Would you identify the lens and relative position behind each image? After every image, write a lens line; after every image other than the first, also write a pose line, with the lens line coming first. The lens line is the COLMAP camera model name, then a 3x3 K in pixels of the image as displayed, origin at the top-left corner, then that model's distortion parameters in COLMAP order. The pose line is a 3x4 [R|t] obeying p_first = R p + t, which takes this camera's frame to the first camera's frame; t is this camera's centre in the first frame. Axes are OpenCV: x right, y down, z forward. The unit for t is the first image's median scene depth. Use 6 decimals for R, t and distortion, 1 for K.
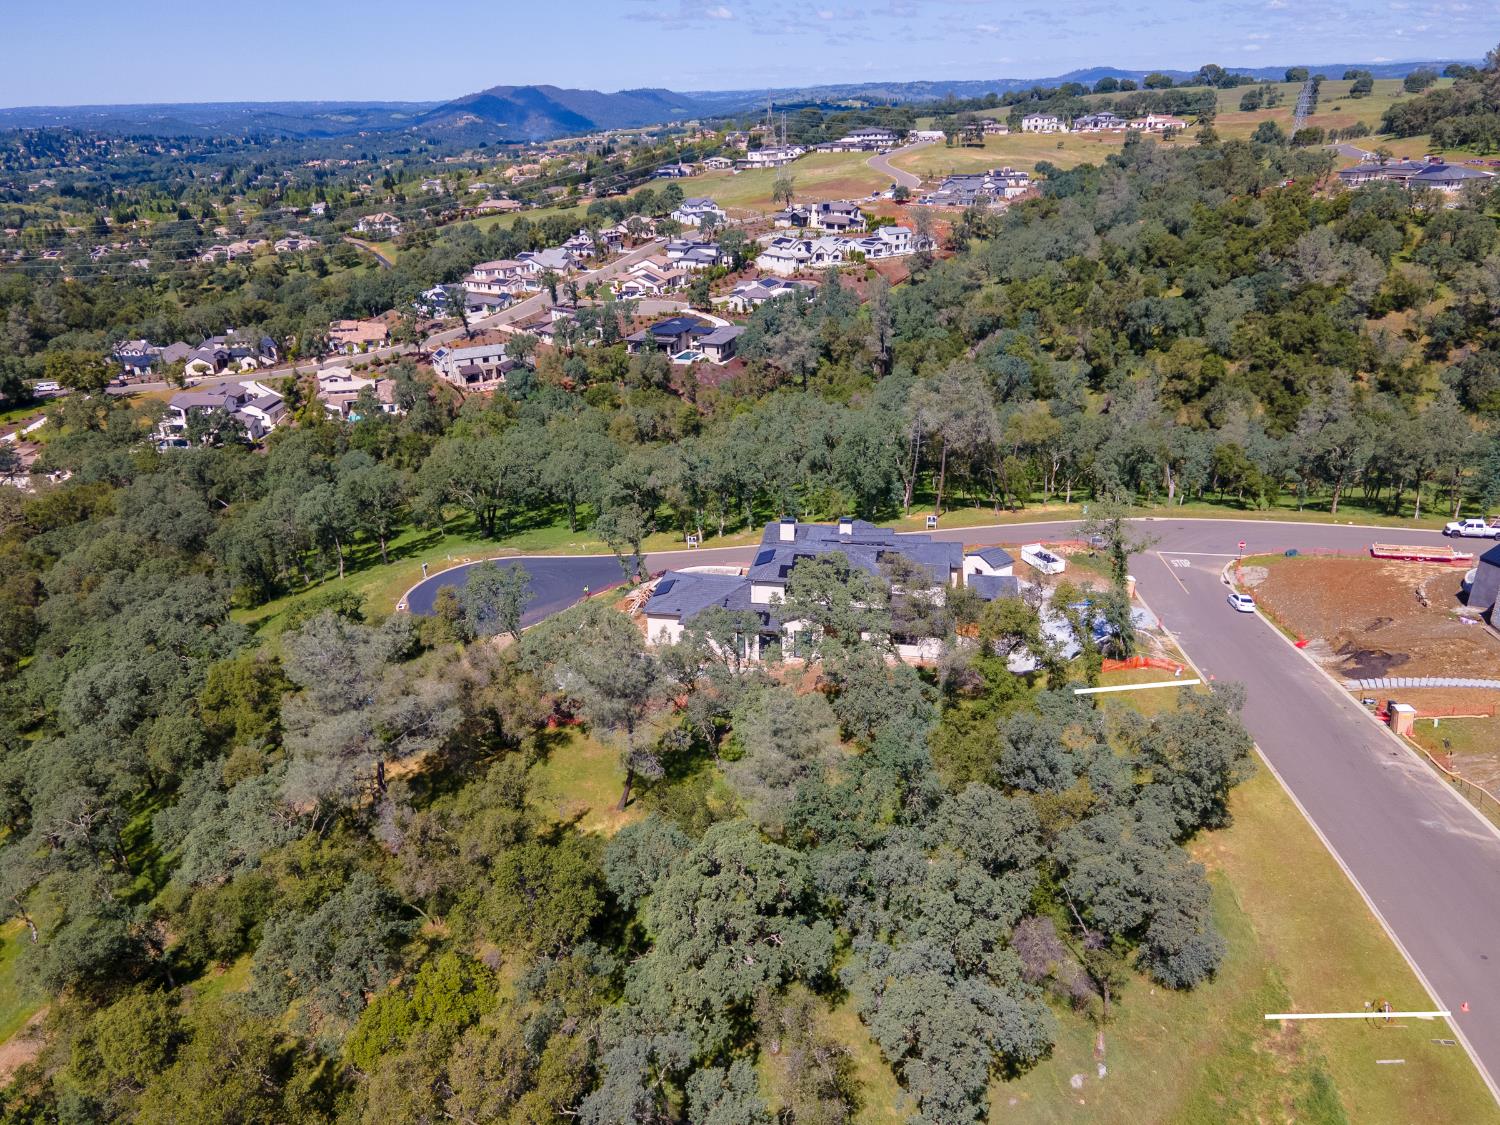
lens RADIAL K [[1143.5, 0, 751.3], [0, 1143.5, 548.2], [0, 0, 1]] dist [0.030655, 0.054693]
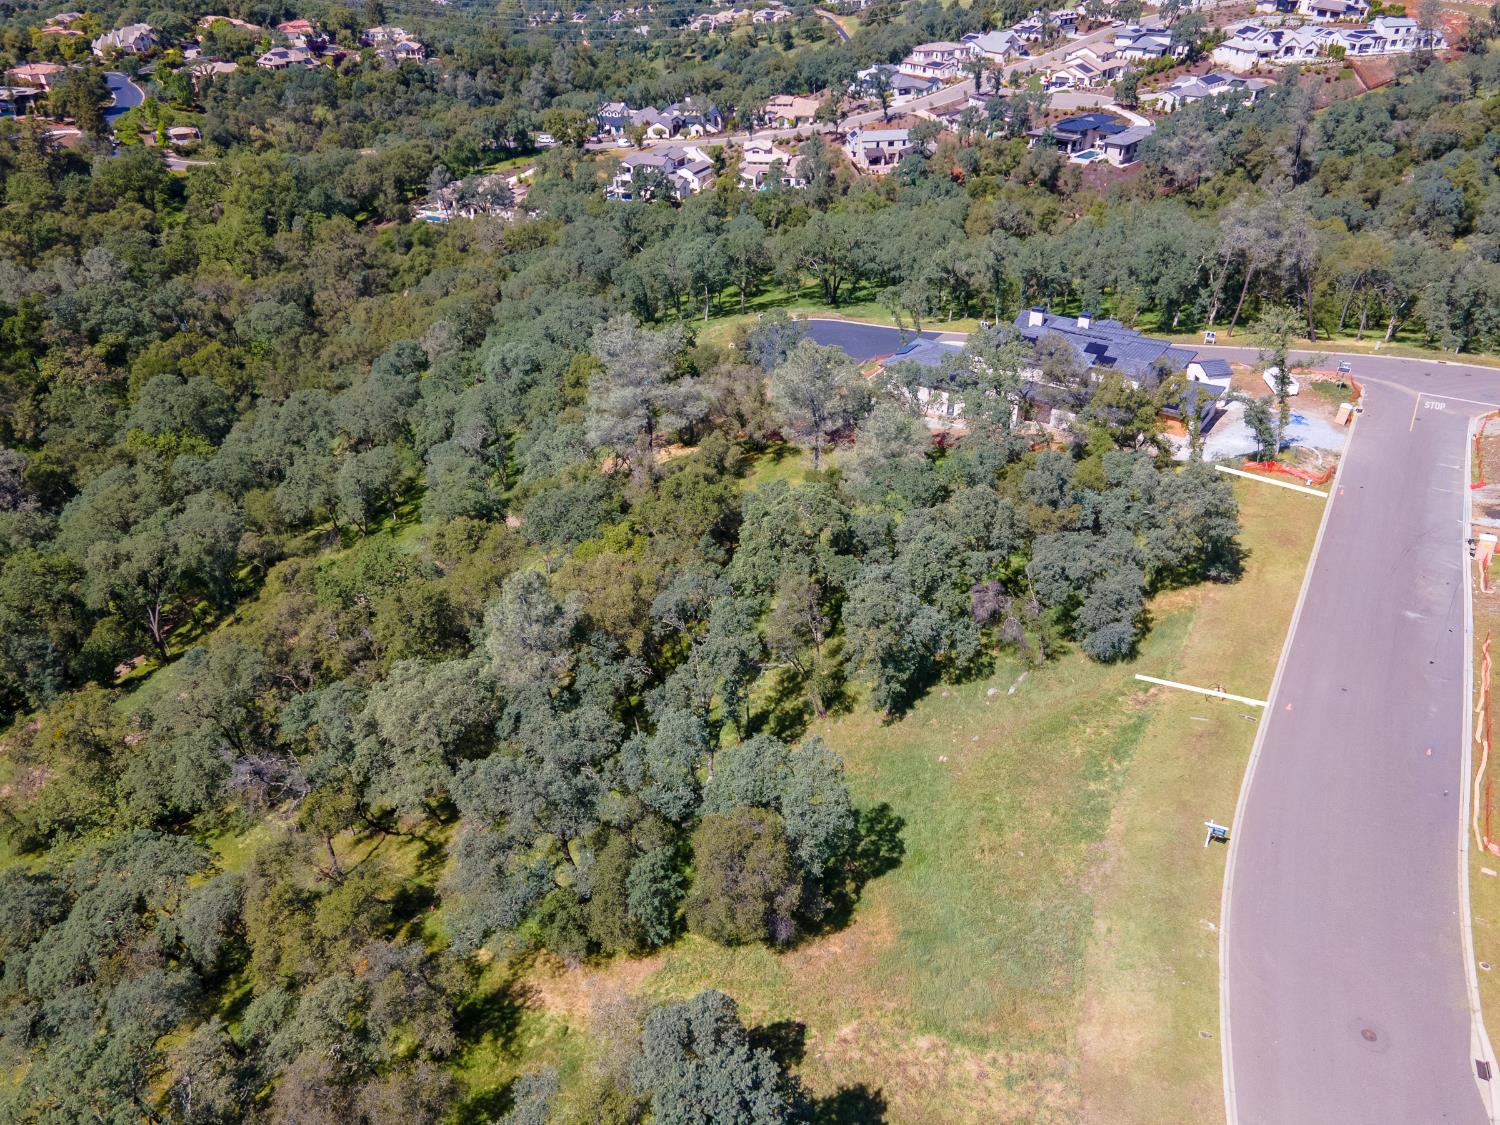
lens RADIAL K [[1186.1, 0, 742.2], [0, 1186.1, 560.6], [0, 0, 1]] dist [0.022903, 0.083160]
pose [[0.910318, 0.209802, -0.356796, 0.103010], [-0.146761, 0.969618, 0.195709, 0.012273], [0.387016, -0.125794, 0.913452, -0.094531]]
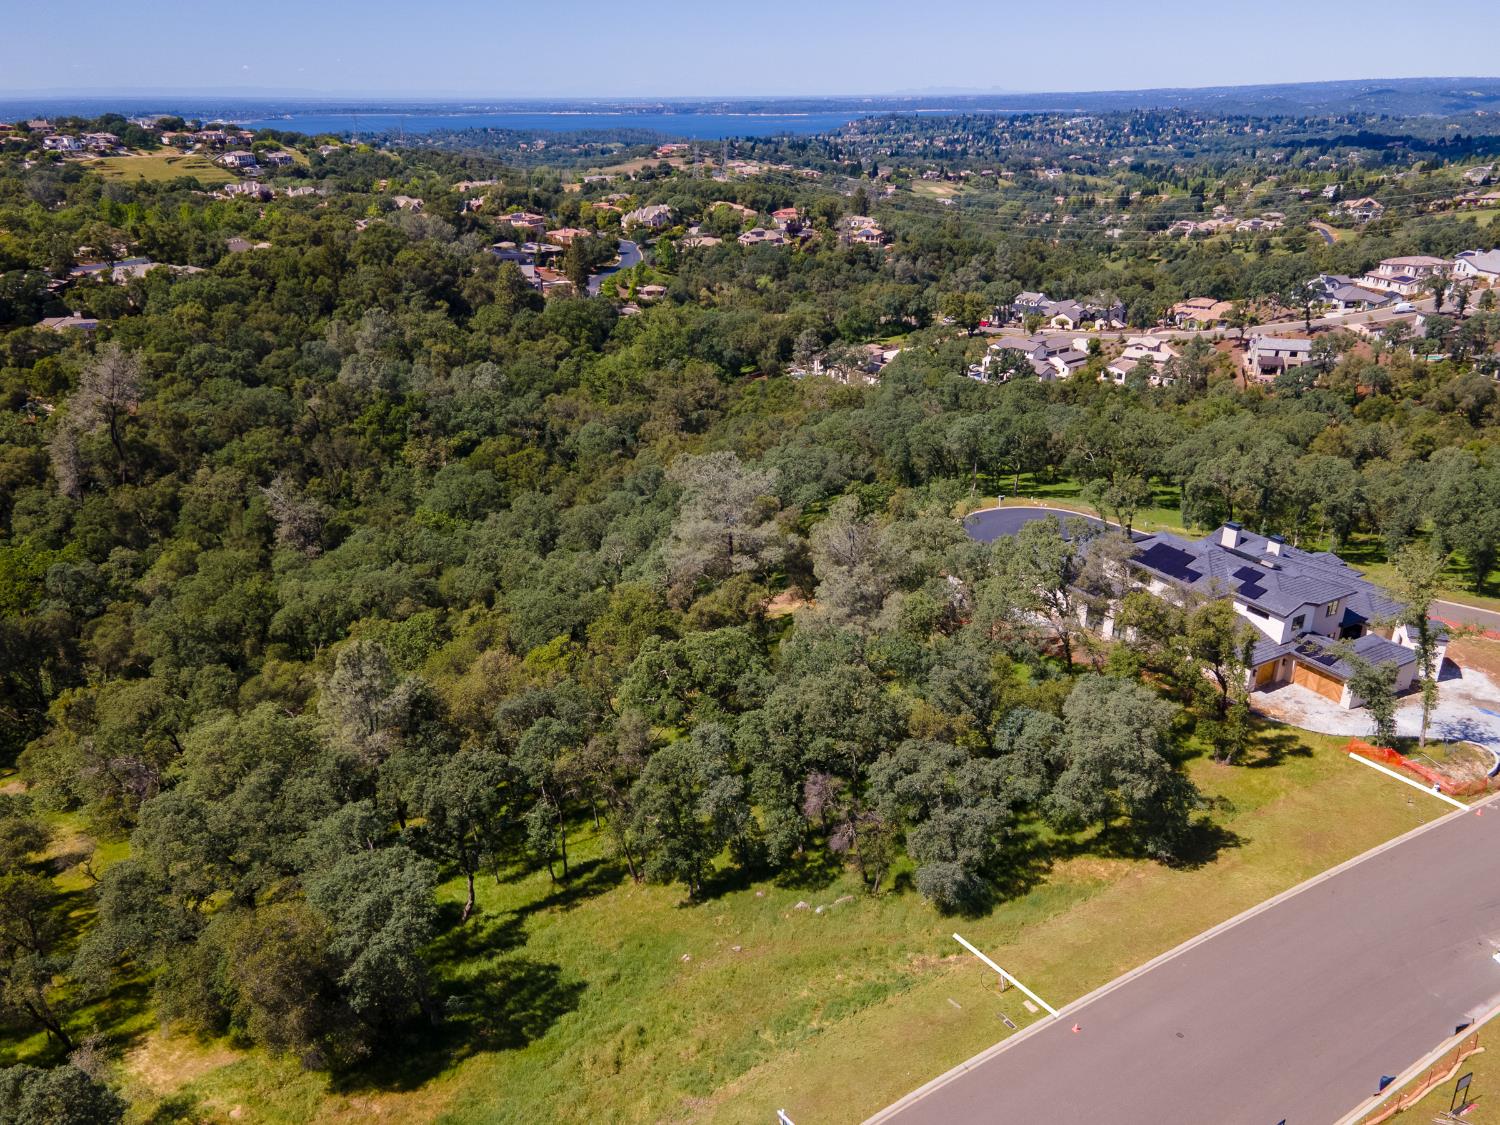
lens RADIAL K [[1186.1, 0, 742.2], [0, 1186.1, 560.6], [0, 0, 1]] dist [0.022903, 0.083160]
pose [[0.629428, 0.297389, -0.717900, 0.215135], [-0.288649, 0.947244, 0.139318, -0.007619], [0.721459, 0.119530, 0.682063, 0.012727]]
